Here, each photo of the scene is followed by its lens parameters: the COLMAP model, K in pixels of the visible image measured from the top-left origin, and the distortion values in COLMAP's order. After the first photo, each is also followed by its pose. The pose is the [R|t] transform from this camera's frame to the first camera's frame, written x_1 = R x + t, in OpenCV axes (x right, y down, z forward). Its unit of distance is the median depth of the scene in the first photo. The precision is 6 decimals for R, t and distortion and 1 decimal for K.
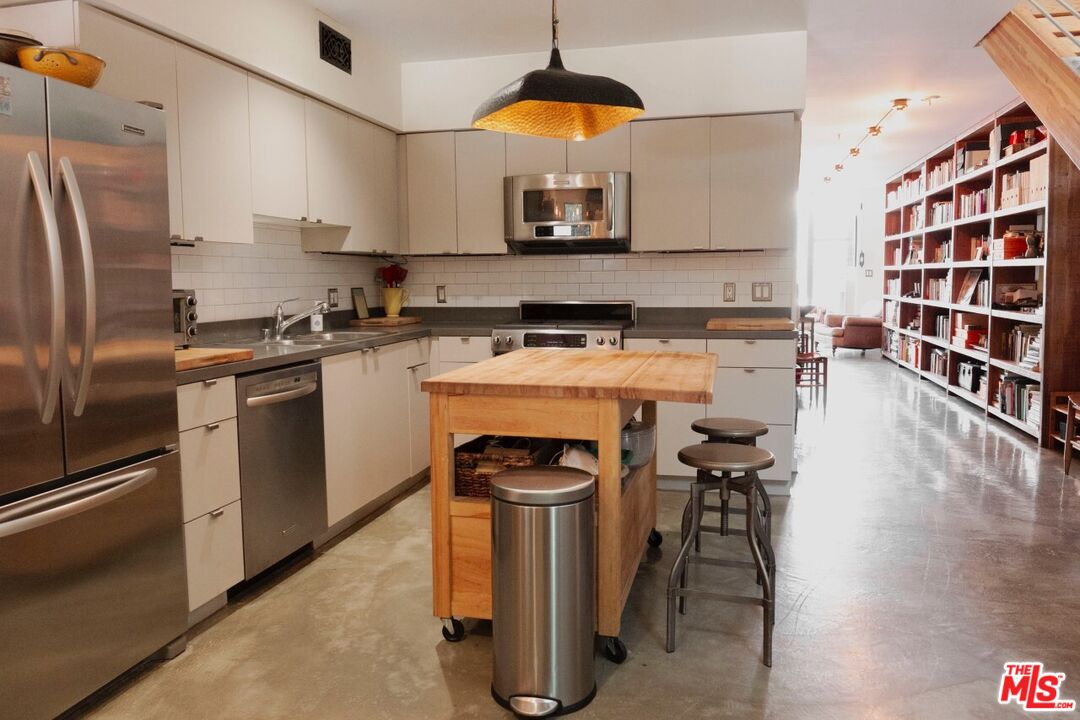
lens RADIAL K [[793.5, 0, 541.5], [0, 793.5, 327.9], [0, 0, 1]] dist [0.002138, -0.004898]
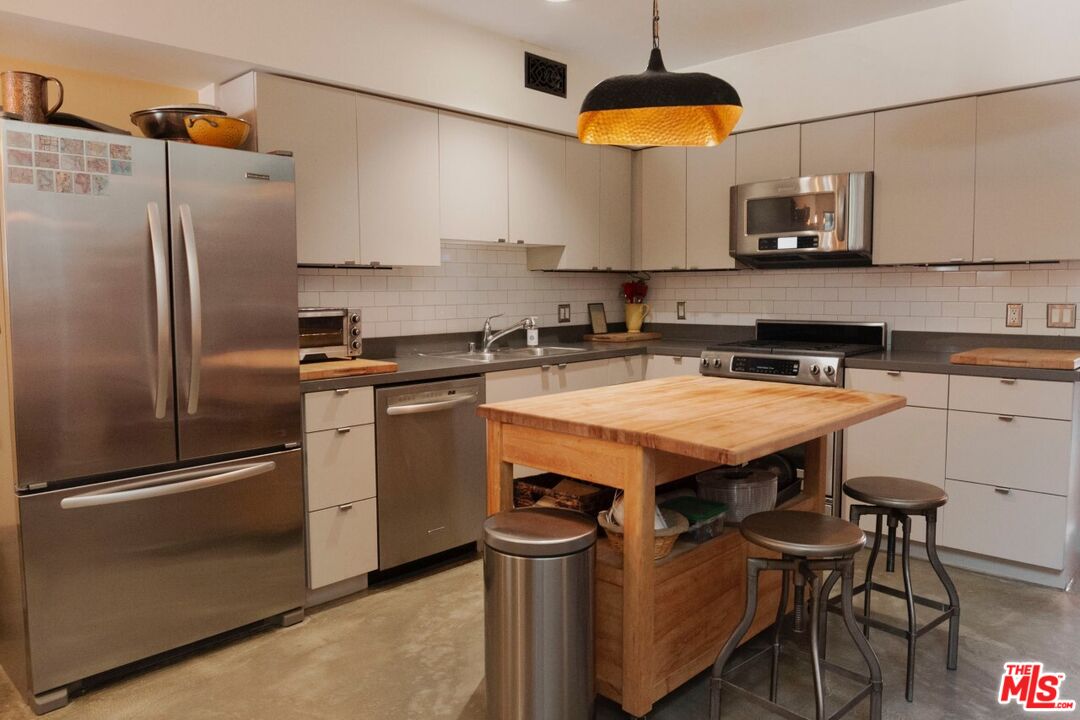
lens RADIAL K [[765.9, 0, 538.2], [0, 765.9, 333.0], [0, 0, 1]] dist [-0.003865, -0.002046]
pose [[0.862511, 0.031941, -0.505030, 0.266808], [-0.031826, 0.999454, 0.008856, -0.023952], [0.505037, 0.008435, 0.863056, 0.138155]]
